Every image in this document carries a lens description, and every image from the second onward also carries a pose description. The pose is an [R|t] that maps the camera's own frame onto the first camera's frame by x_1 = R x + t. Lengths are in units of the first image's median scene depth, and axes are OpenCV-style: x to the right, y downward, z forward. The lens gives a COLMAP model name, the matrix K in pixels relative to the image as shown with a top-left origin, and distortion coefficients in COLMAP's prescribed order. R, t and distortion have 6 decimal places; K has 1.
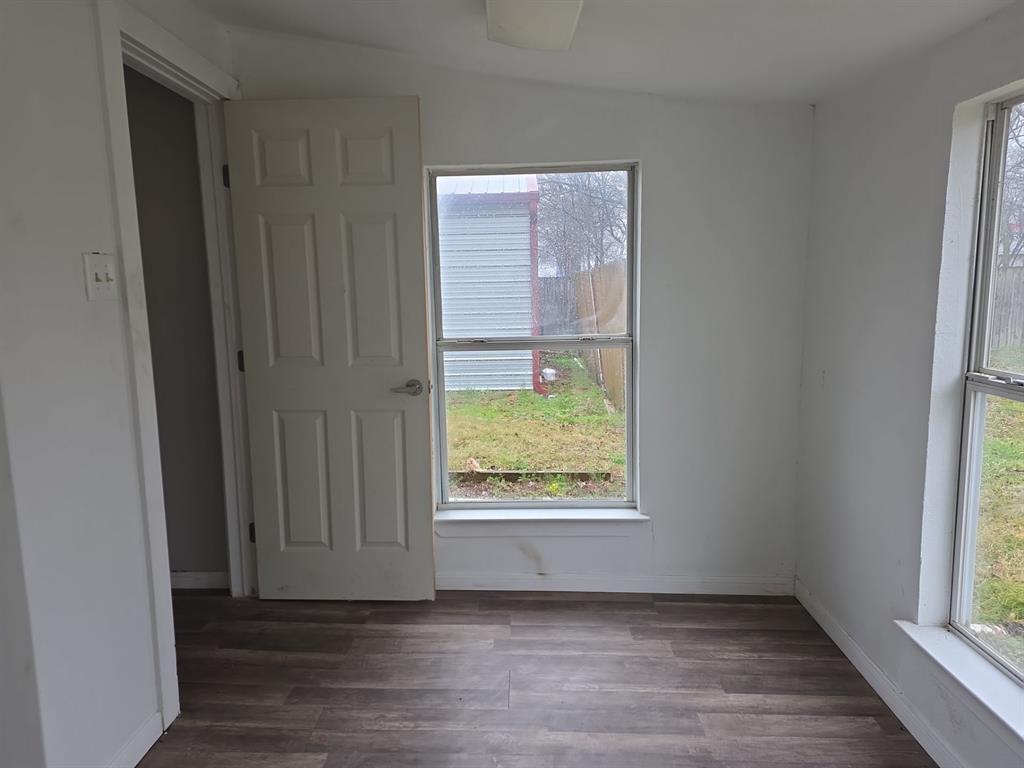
lens RADIAL K [[688.4, 0, 500.9], [0, 688.4, 374.2], [0, 0, 1]] dist [0.098338, -0.051797]
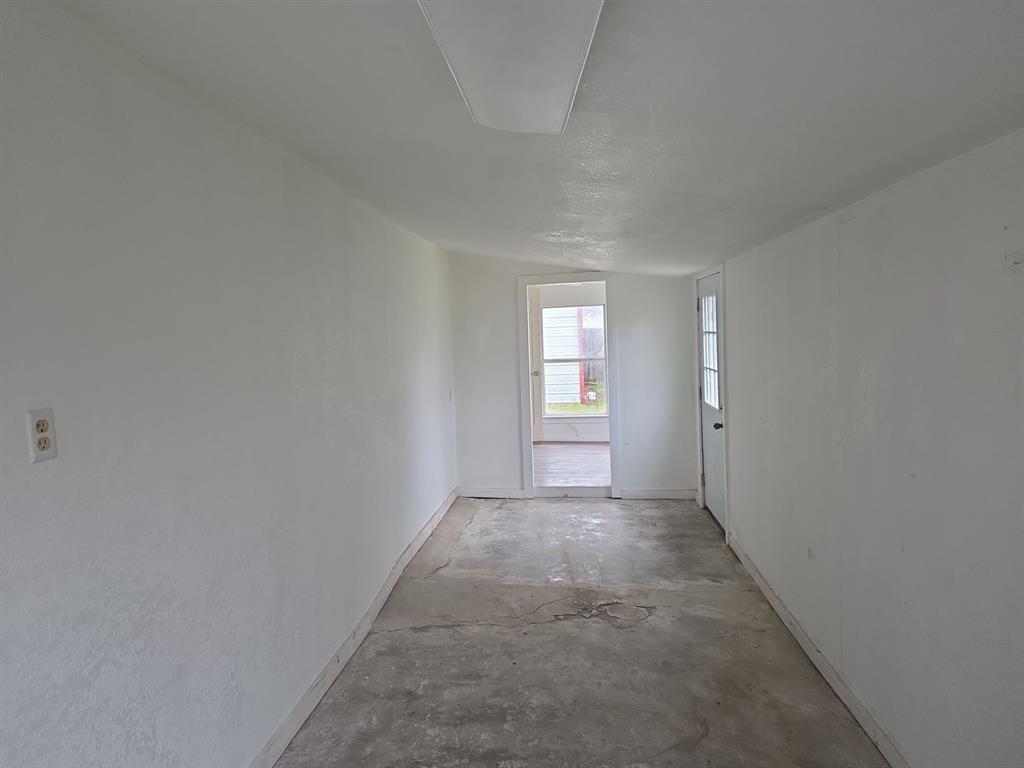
lens RADIAL K [[684.0, 0, 498.1], [0, 684.0, 381.2], [0, 0, 1]] dist [0.110042, -0.089939]
pose [[0.996549, -0.002837, -0.082958, -0.041419], [-0.001947, 0.998342, -0.057532, 0.240431], [0.082984, 0.057495, 0.994891, -2.194870]]
